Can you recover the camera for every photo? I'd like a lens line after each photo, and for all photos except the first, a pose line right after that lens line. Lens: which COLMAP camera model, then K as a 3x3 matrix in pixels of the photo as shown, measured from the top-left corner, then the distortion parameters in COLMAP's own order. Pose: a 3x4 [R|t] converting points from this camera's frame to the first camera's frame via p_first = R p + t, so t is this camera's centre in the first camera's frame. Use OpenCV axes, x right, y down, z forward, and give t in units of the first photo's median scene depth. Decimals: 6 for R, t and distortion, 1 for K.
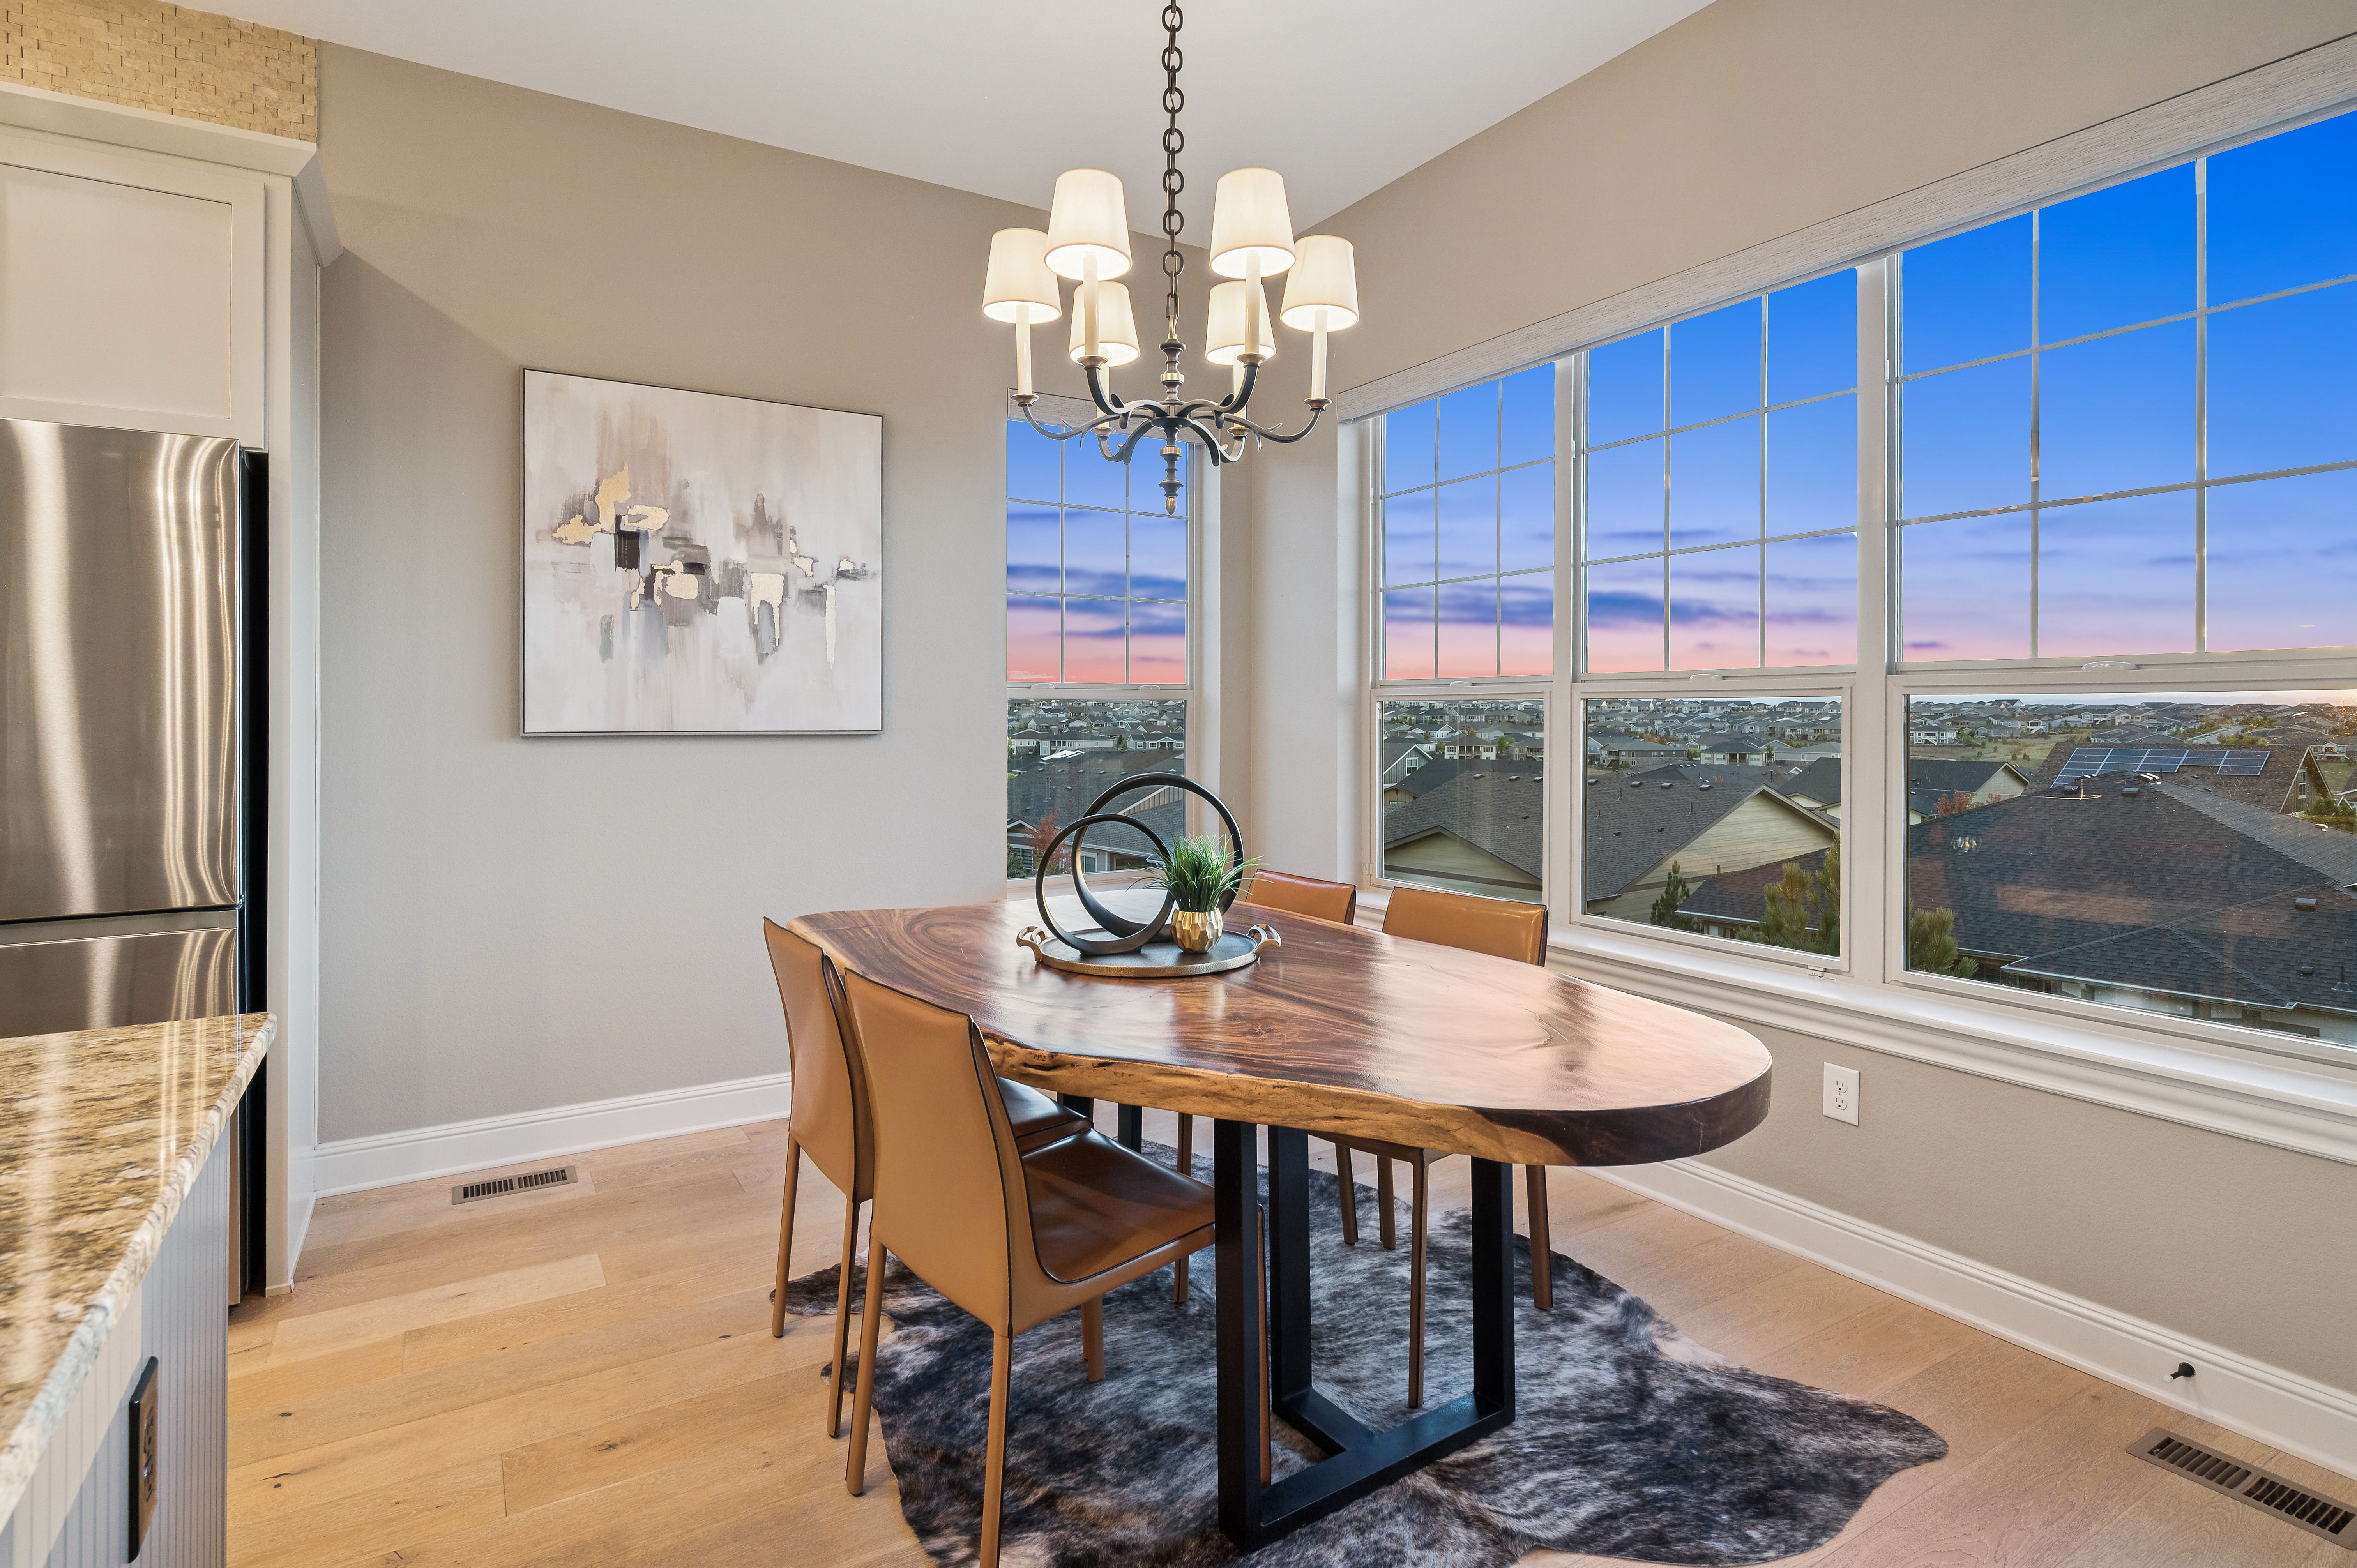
lens RADIAL K [[1191.9, 0, 1174.6], [0, 1191.9, 710.1], [0, 0, 1]] dist [-0.005545, -0.000010]
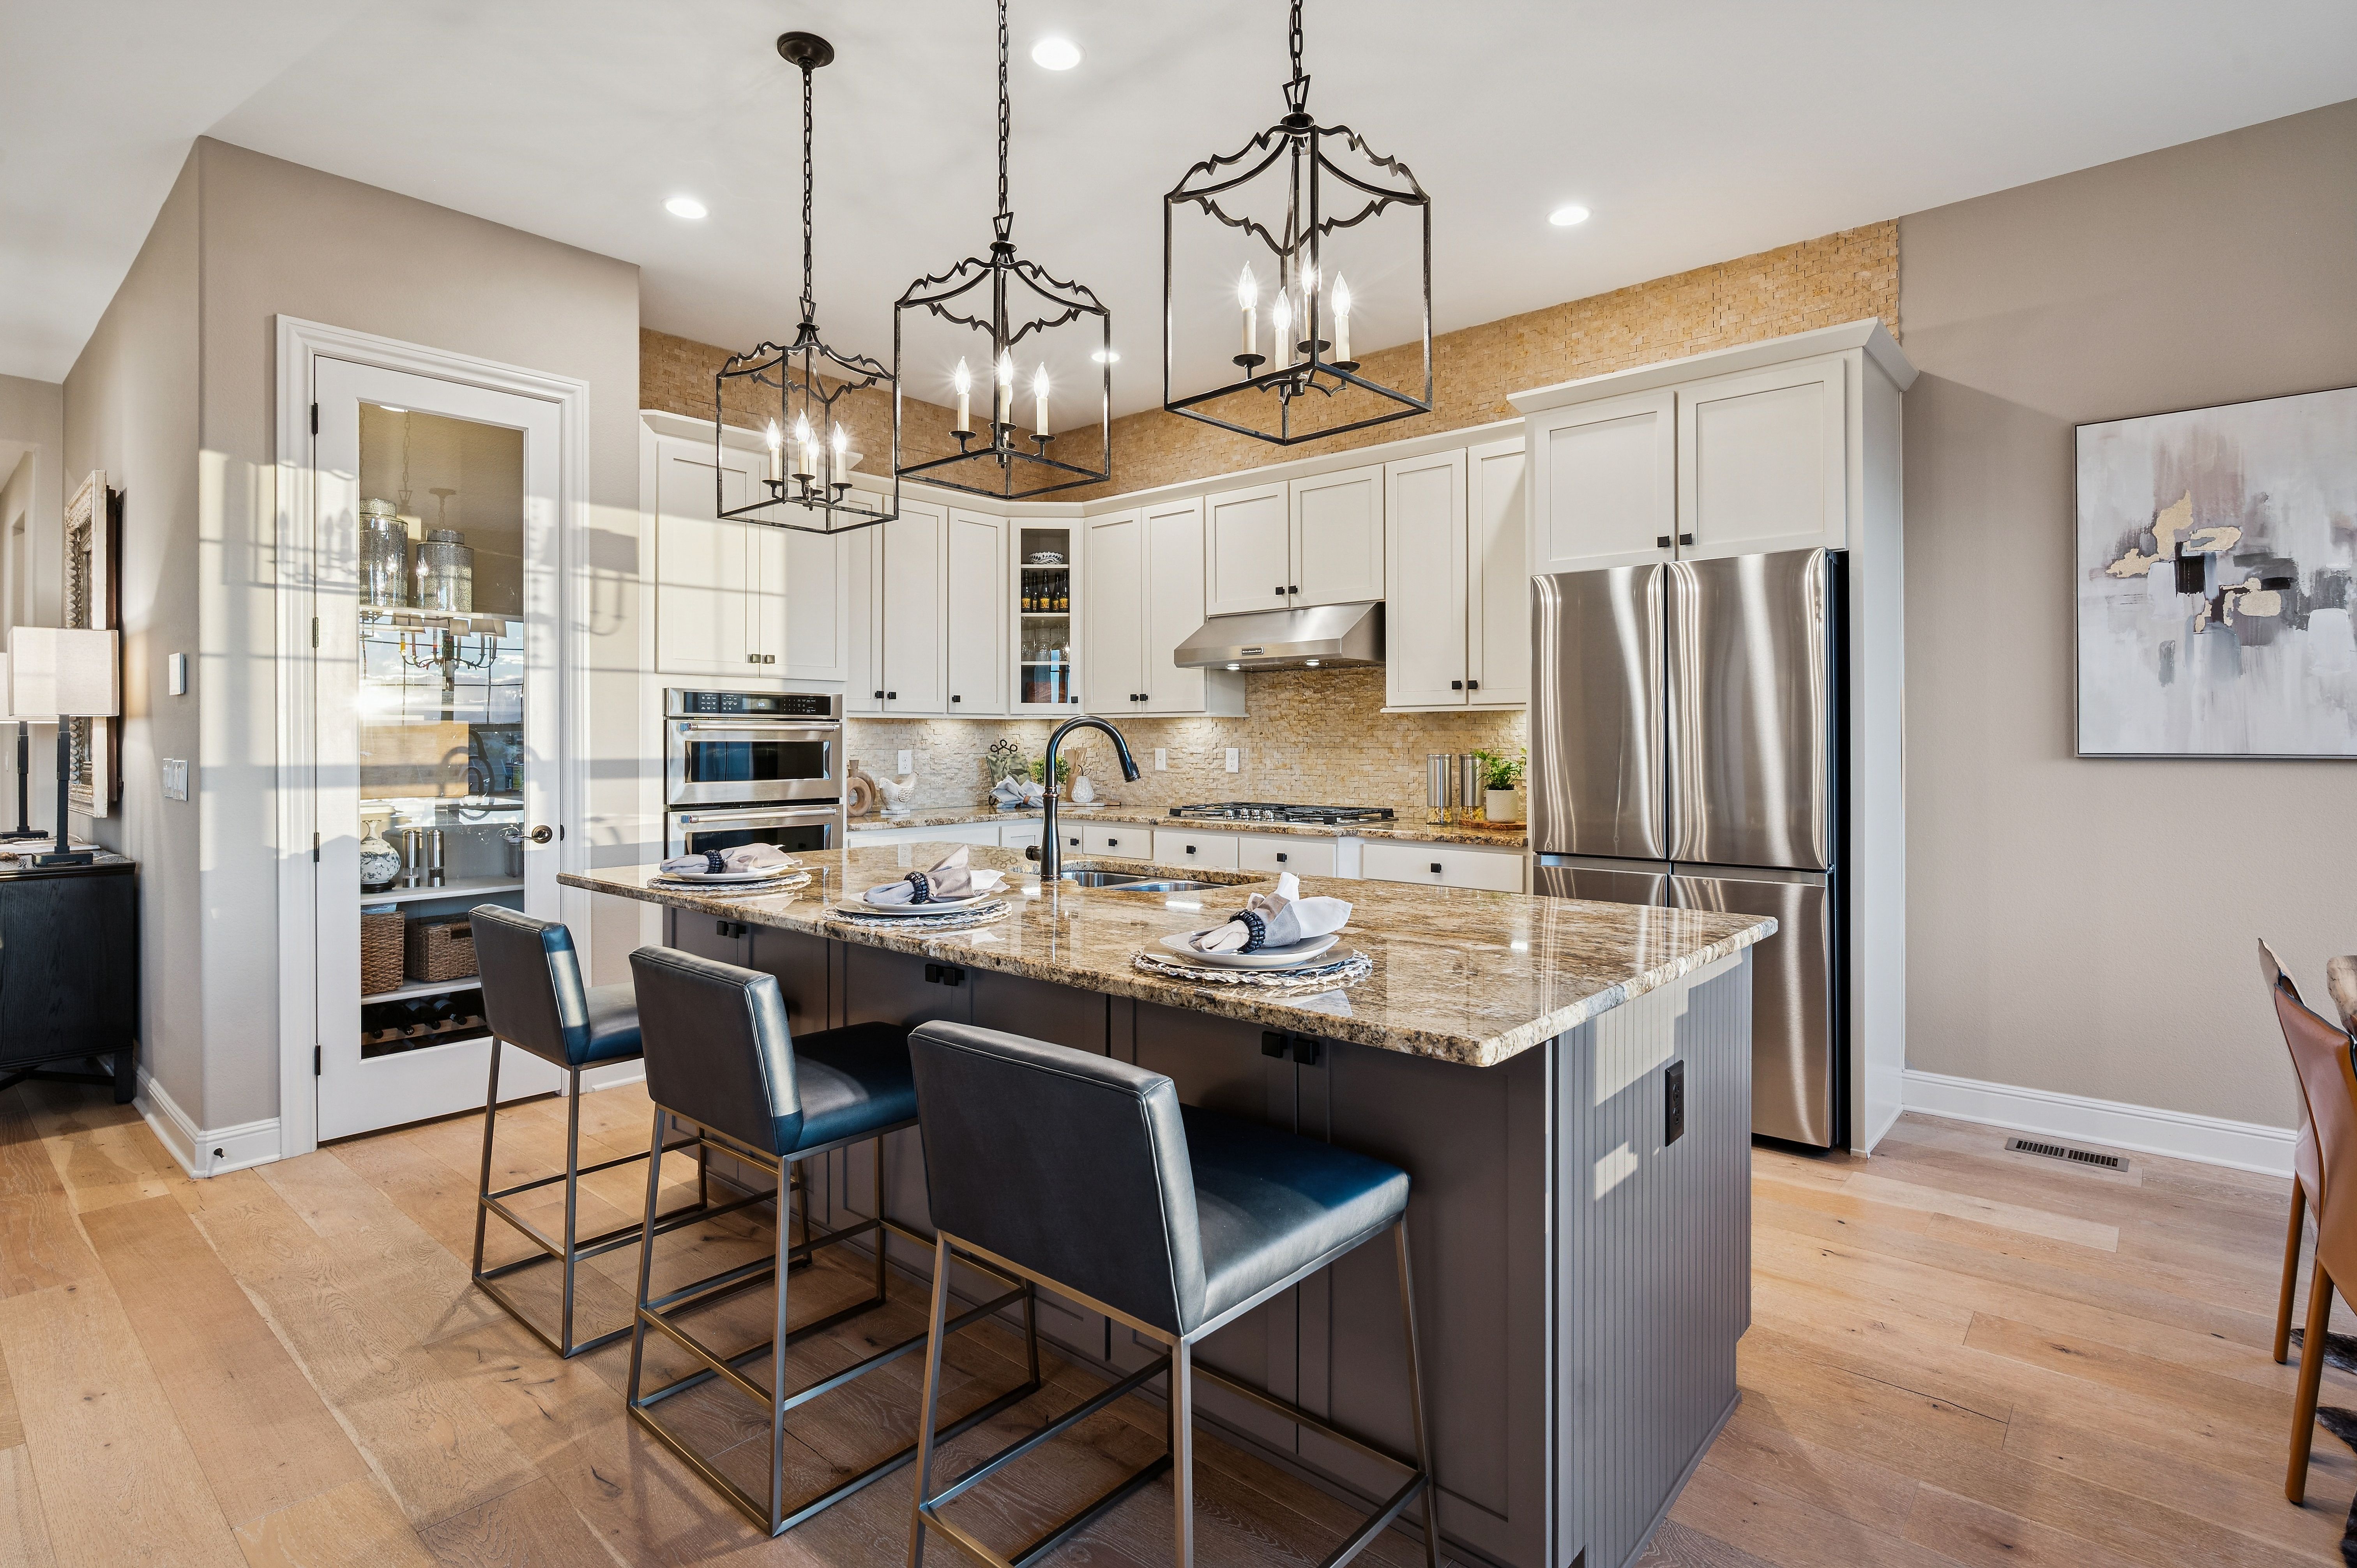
lens RADIAL K [[1152.8, 0, 1190.6], [0, 1152.8, 739.4], [0, 0, 1]] dist [-0.000551, 0.000006]
pose [[0.304236, 0.002083, -0.952595, 0.221095], [0.005853, 0.999975, 0.004056, -0.003307], [0.952579, -0.006809, 0.304216, -0.113821]]
